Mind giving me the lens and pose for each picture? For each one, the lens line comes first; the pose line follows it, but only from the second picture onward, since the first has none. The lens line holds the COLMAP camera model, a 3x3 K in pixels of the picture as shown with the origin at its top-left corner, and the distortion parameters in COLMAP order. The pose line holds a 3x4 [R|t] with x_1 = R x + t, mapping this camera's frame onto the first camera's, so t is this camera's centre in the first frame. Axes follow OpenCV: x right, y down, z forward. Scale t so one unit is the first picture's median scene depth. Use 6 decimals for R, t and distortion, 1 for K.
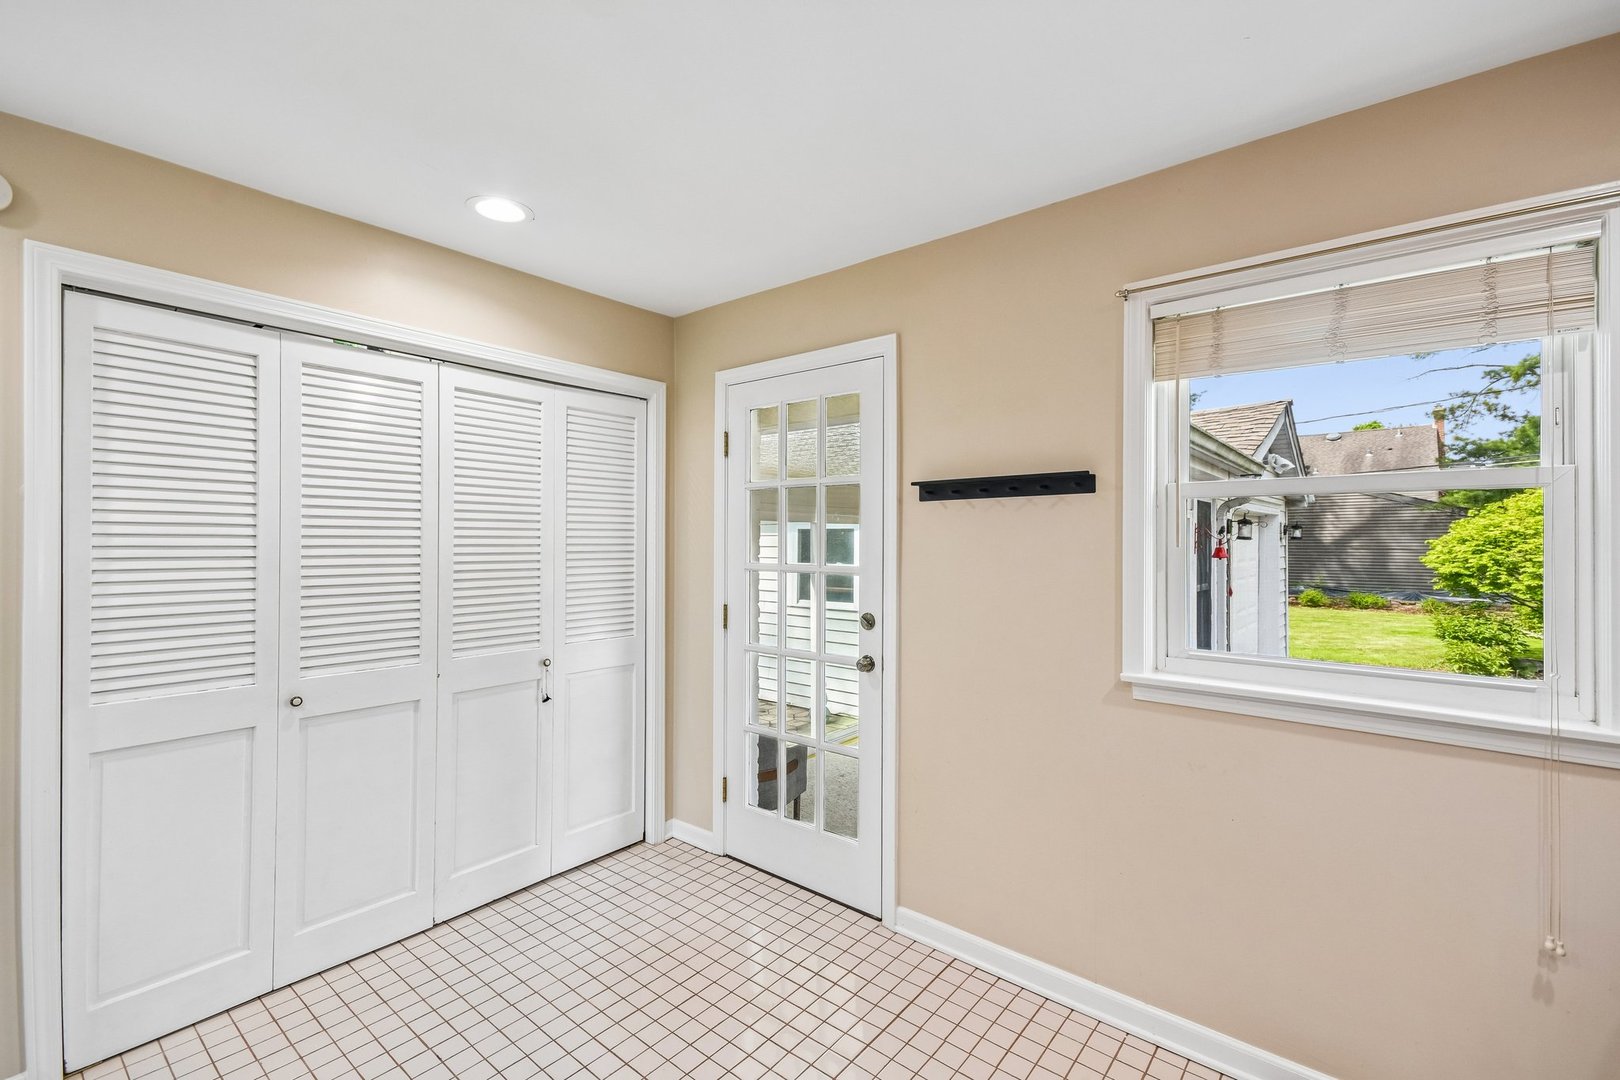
lens RADIAL K [[701.4, 0, 827.5], [0, 701.4, 541.1], [0, 0, 1]] dist [0.002634, 0.000215]
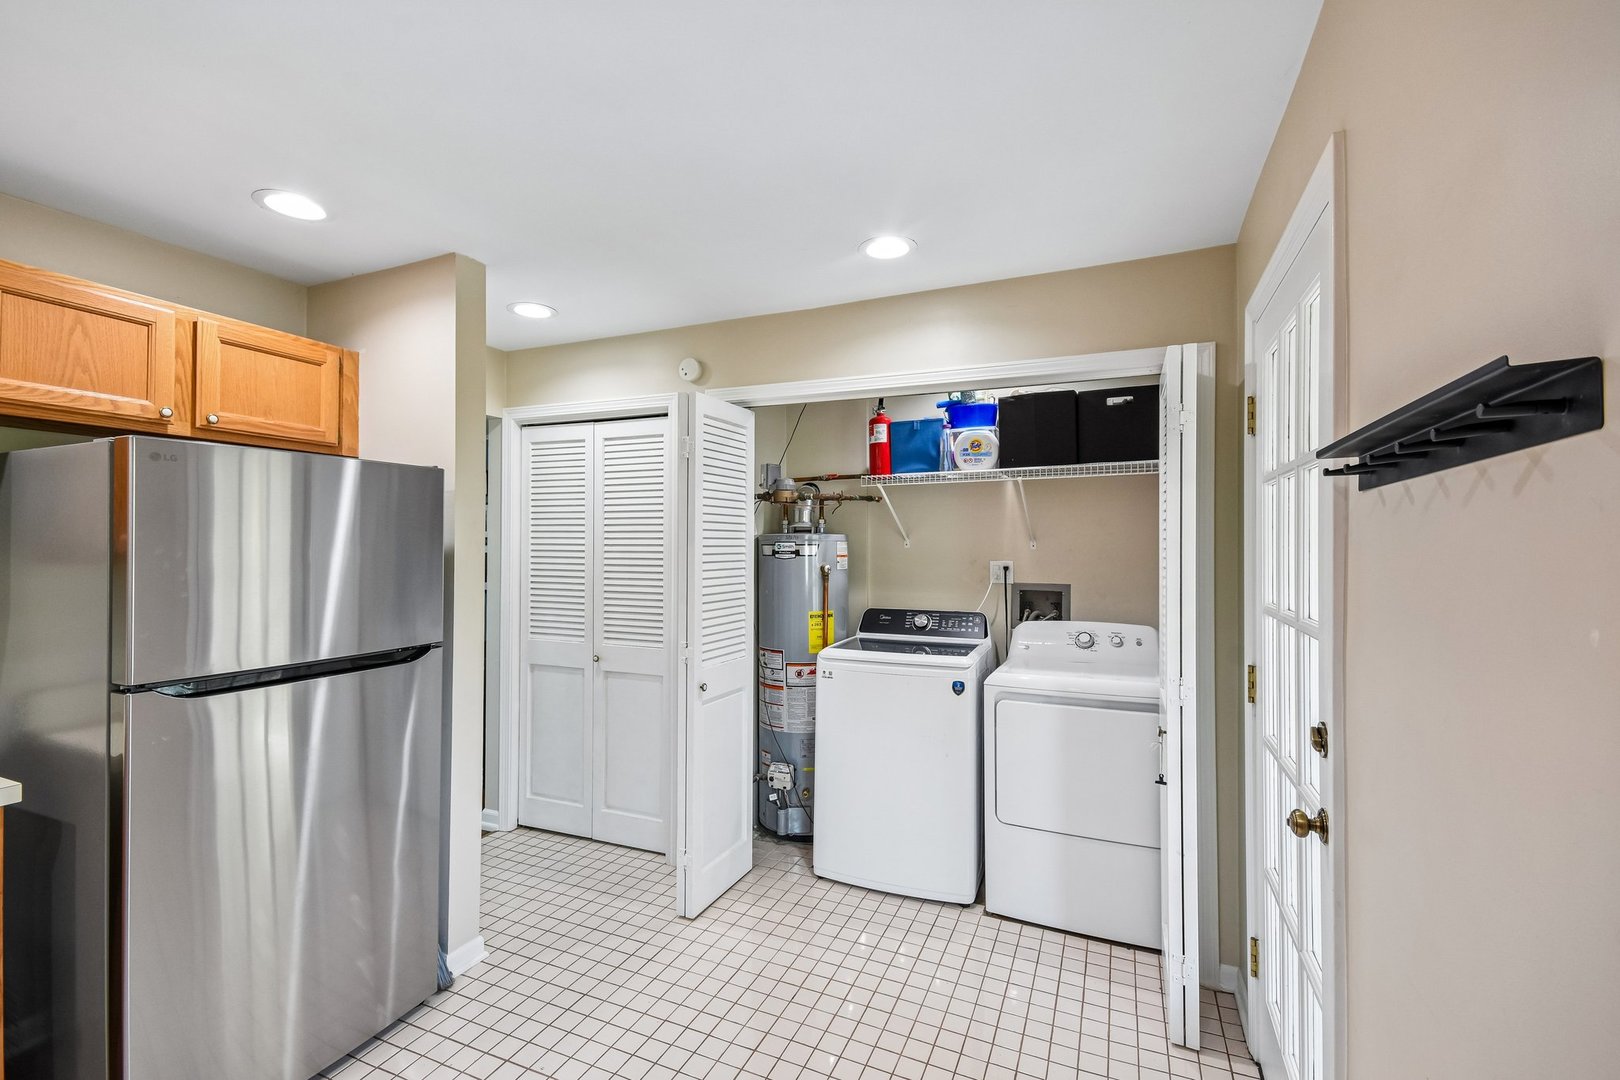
lens RADIAL K [[701.4, 0, 827.5], [0, 701.4, 541.1], [0, 0, 1]] dist [0.002634, 0.000215]
pose [[0.271169, -0.008172, -0.962497, 0.805554], [-0.017670, 0.999753, -0.013467, -0.019288], [0.962370, 0.020659, 0.270958, 0.964224]]
